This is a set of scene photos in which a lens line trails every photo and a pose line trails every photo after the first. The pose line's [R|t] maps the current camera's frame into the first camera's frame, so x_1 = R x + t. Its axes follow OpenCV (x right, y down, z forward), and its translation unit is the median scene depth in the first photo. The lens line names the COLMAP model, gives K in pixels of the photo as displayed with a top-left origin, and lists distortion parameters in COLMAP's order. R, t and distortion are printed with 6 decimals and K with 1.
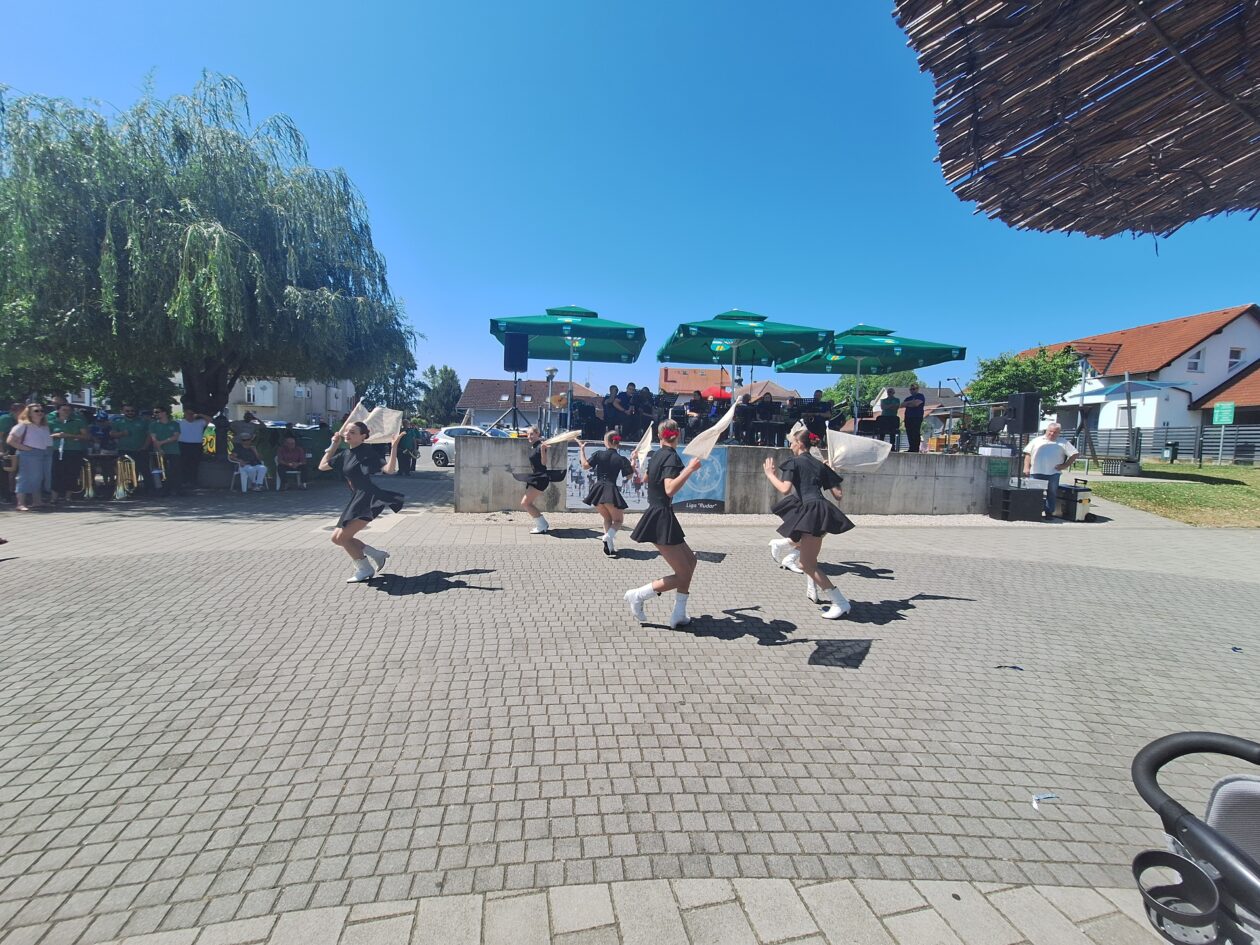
lens RADIAL K [[496.2, 0, 625.0], [0, 496.2, 470.3], [0, 0, 1]] dist [-0.004683, 0.000143]
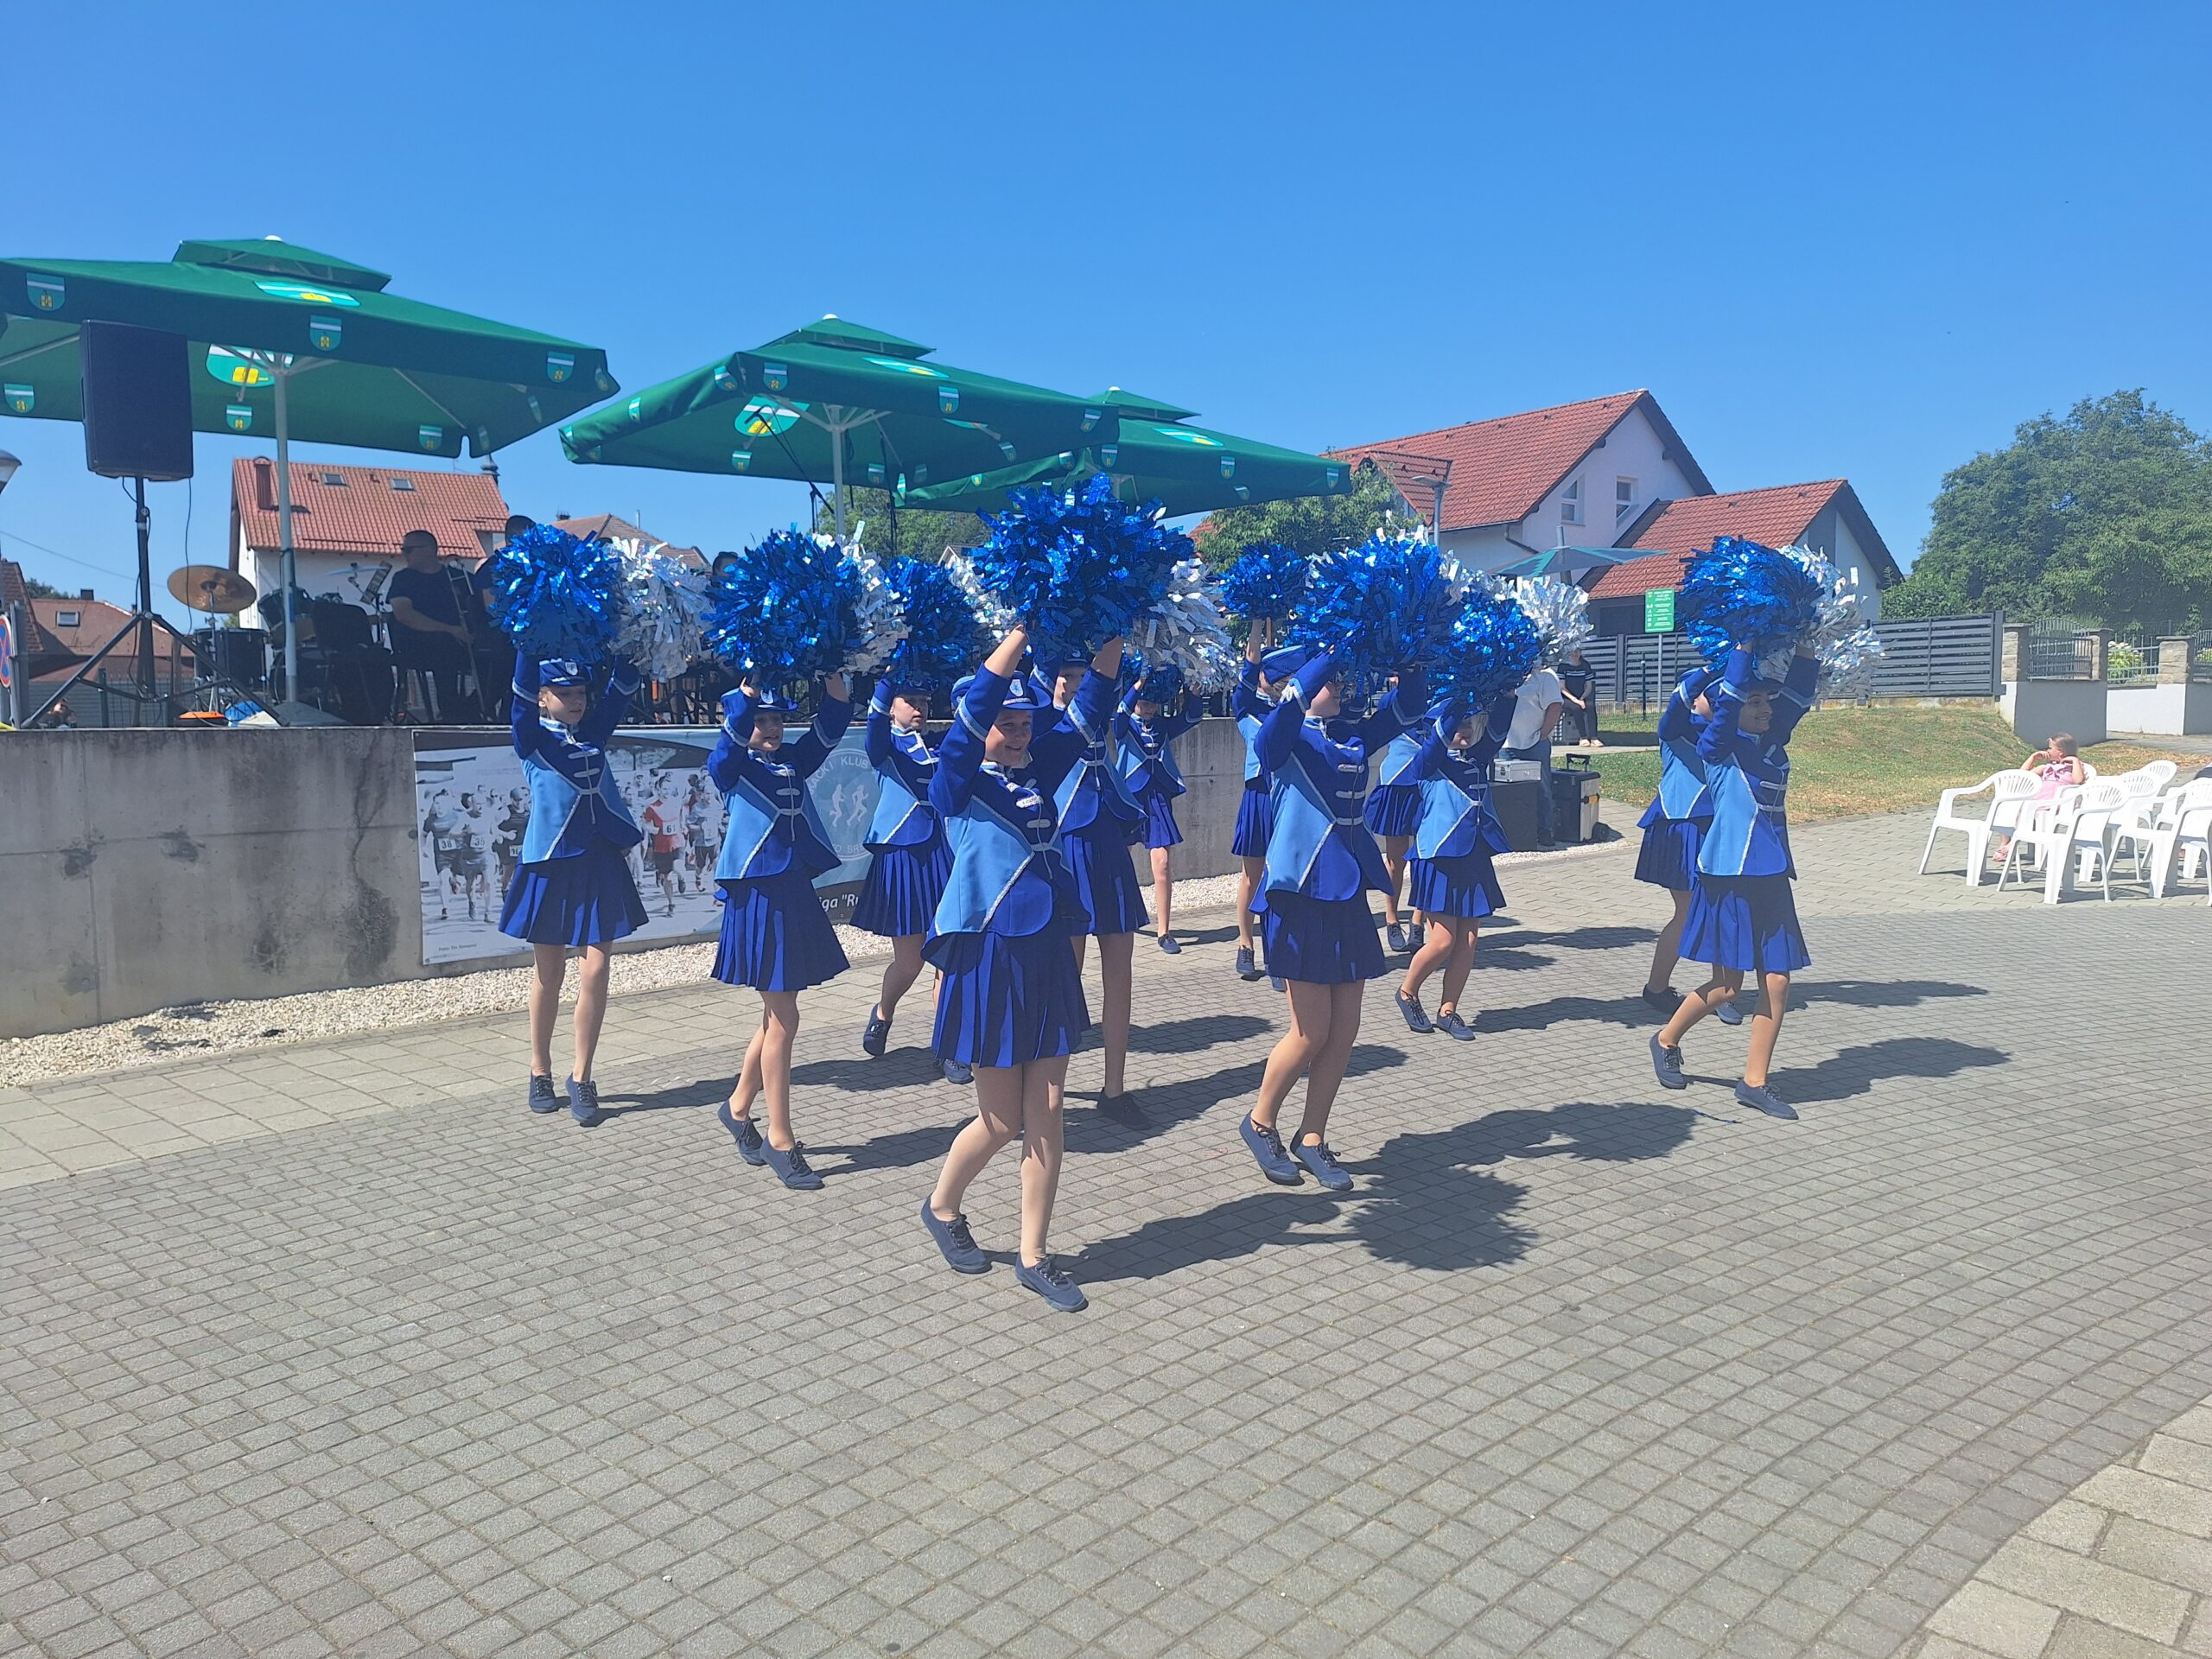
lens RADIAL K [[1519.6, 0, 1134.3], [0, 1519.6, 823.9], [0, 0, 1]] dist [0.101662, -0.138139]
pose [[0.813766, -0.087393, 0.574585, -0.277101], [0.076148, 0.996140, 0.043664, -0.012103], [-0.576183, 0.008221, 0.817280, 0.033457]]
